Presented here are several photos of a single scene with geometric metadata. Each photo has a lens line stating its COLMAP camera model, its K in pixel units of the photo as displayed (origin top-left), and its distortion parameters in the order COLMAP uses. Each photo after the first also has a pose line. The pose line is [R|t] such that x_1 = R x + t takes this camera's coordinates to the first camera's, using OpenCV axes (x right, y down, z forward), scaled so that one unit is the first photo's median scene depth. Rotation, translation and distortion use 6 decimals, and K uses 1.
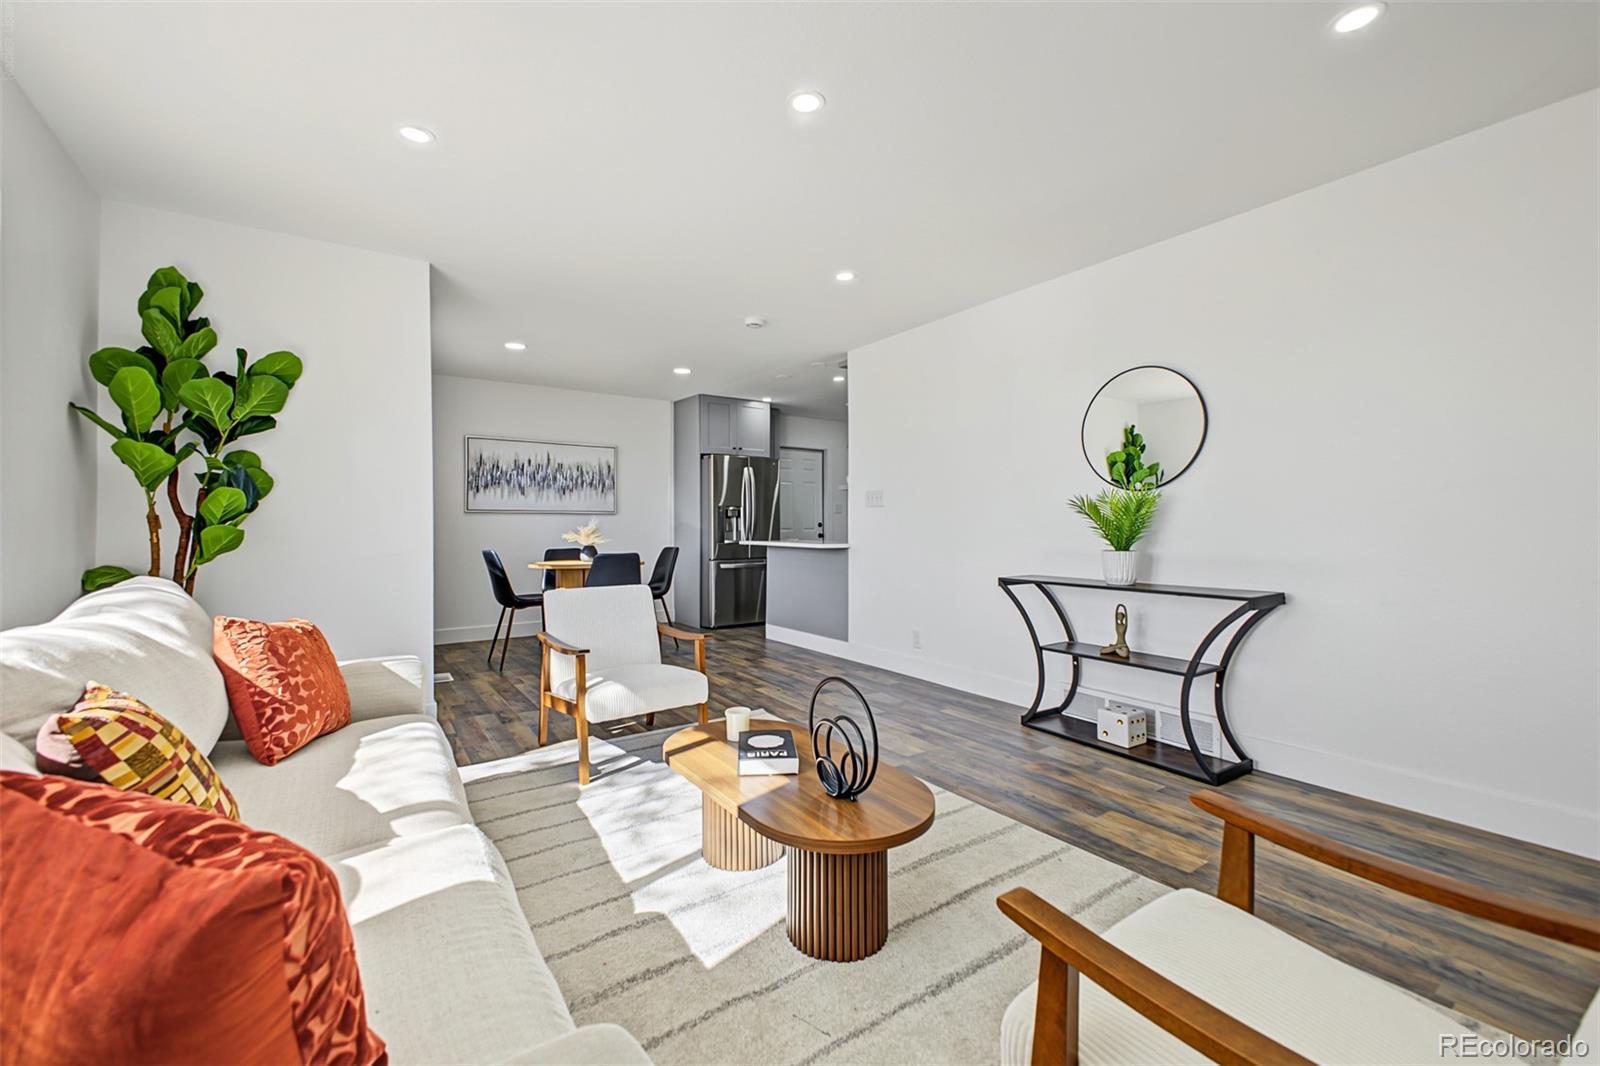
lens RADIAL K [[648.5, 0, 801.4], [0, 648.5, 522.1], [0, 0, 1]] dist [0.025378, -0.009858]
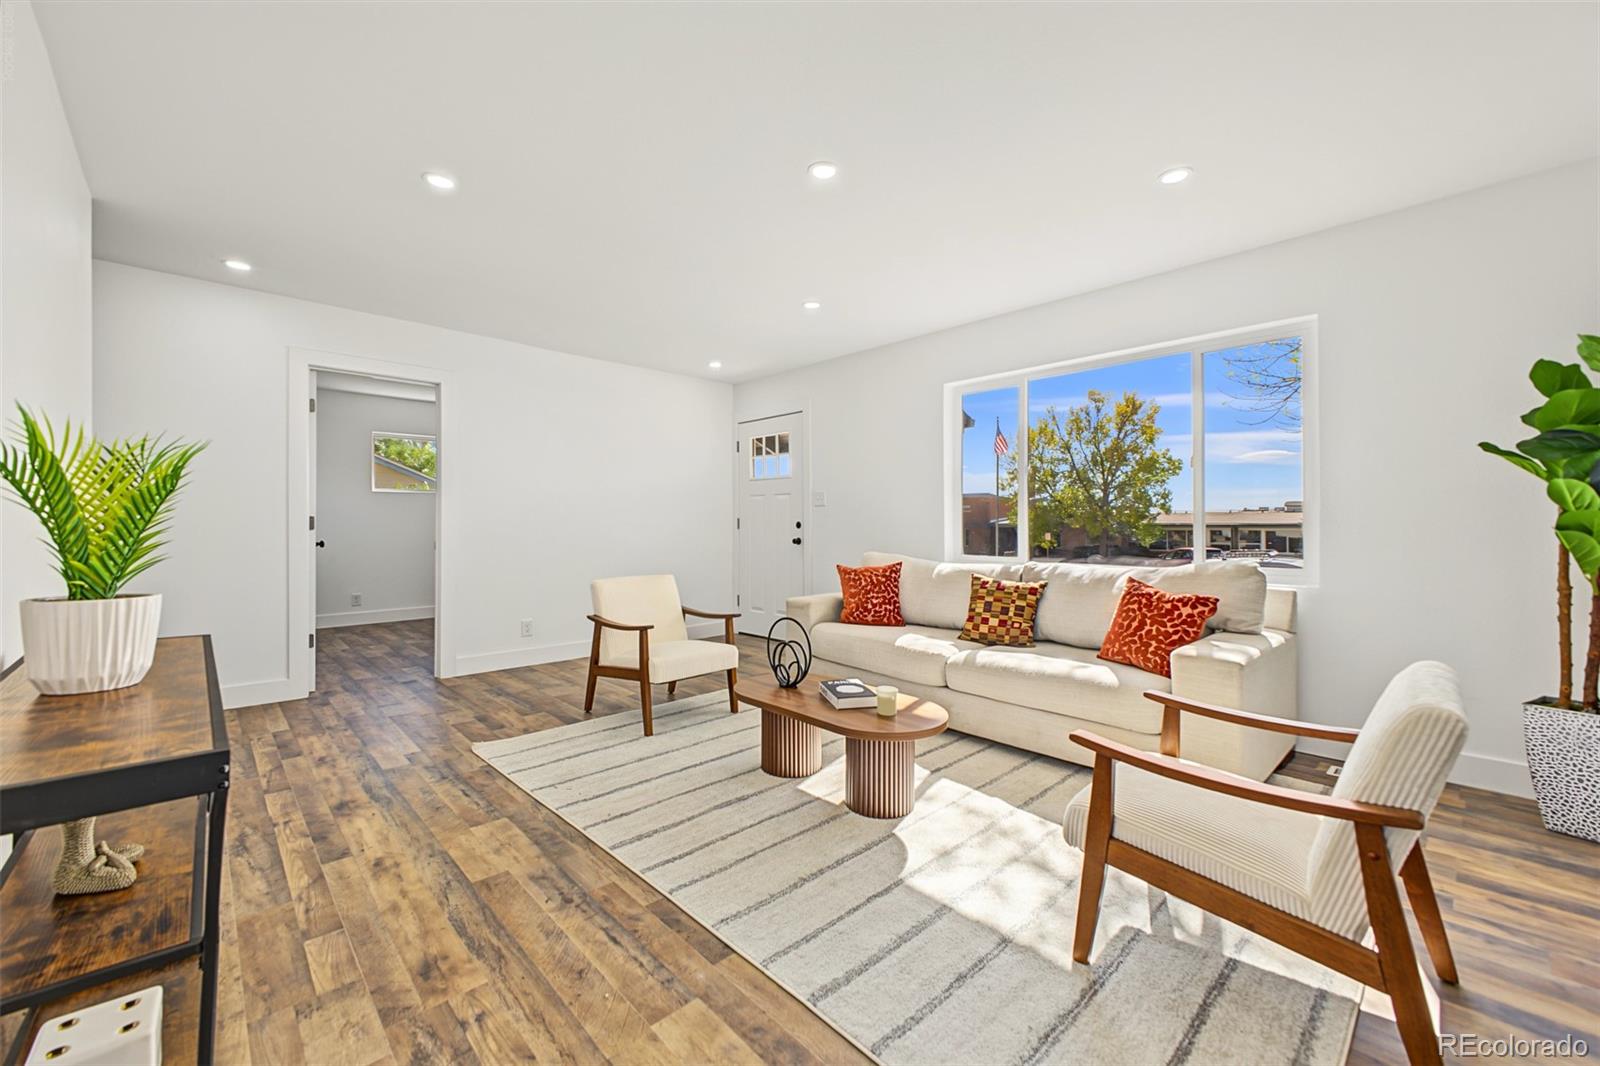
lens RADIAL K [[645.2, 0, 796.9], [0, 645.2, 523.9], [0, 0, 1]] dist [0.025842, -0.007209]
pose [[-0.989029, 0.001745, -0.147714, 0.121071], [0.002304, 0.999991, -0.003619, 0.001993], [0.147706, -0.003920, -0.989024, 1.137809]]
